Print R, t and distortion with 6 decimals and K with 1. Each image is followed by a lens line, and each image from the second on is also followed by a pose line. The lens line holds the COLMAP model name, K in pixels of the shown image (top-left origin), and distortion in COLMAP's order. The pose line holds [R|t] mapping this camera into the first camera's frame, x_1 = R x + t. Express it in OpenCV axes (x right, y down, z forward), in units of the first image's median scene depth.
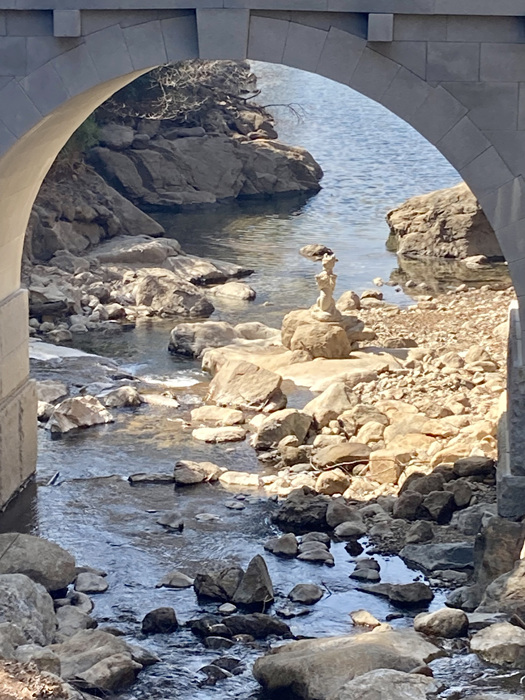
lens RADIAL K [[2349.7, 0, 262.5], [0, 2349.7, 350.0], [0, 0, 1]] dist [0.354533, -0.164528]
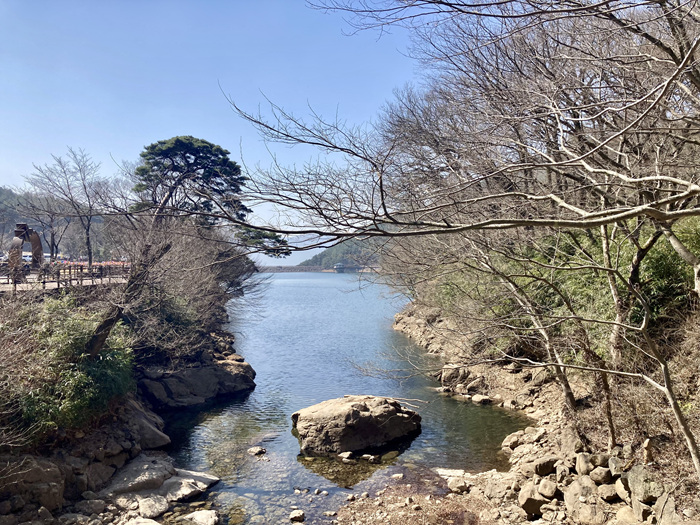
lens RADIAL K [[570.6, 0, 348.4], [0, 570.6, 253.7], [0, 0, 1]] dist [0.018733, 0.000683]
pose [[0.979938, -0.001289, 0.199301, 0.003957], [0.038084, 0.982764, -0.180898, -0.095888], [-0.195632, 0.184859, 0.963097, 0.475566]]
